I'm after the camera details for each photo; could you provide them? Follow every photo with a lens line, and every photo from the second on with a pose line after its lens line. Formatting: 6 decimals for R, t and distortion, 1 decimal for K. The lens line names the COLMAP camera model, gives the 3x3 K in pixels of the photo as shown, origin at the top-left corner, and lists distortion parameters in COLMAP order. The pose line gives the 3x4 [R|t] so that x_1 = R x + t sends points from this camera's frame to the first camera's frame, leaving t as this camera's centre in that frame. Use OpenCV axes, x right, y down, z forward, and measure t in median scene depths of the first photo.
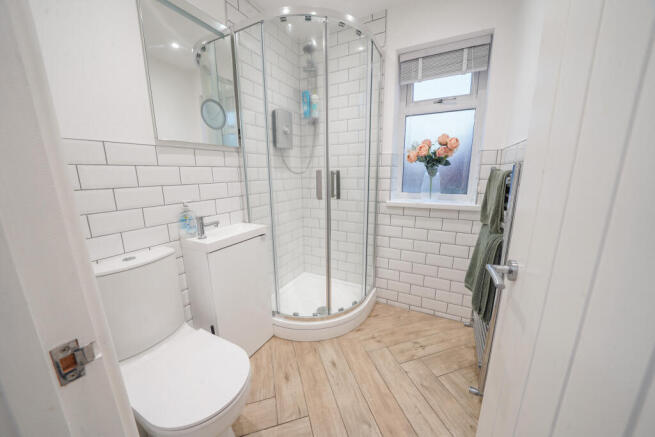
lens RADIAL K [[229.0, 0, 326.6], [0, 229.0, 219.1], [0, 0, 1]] dist [-0.019904, 0.000168]
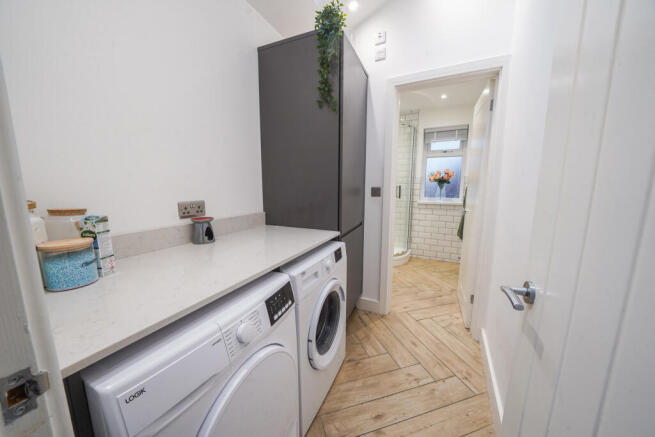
lens RADIAL K [[229.0, 0, 326.6], [0, 229.0, 219.1], [0, 0, 1]] dist [-0.019904, 0.000168]
pose [[0.999919, 0.012103, -0.003887, -0.530592], [-0.012295, 0.998478, -0.053771, 0.196713], [0.003231, 0.053814, 0.998546, -0.983510]]
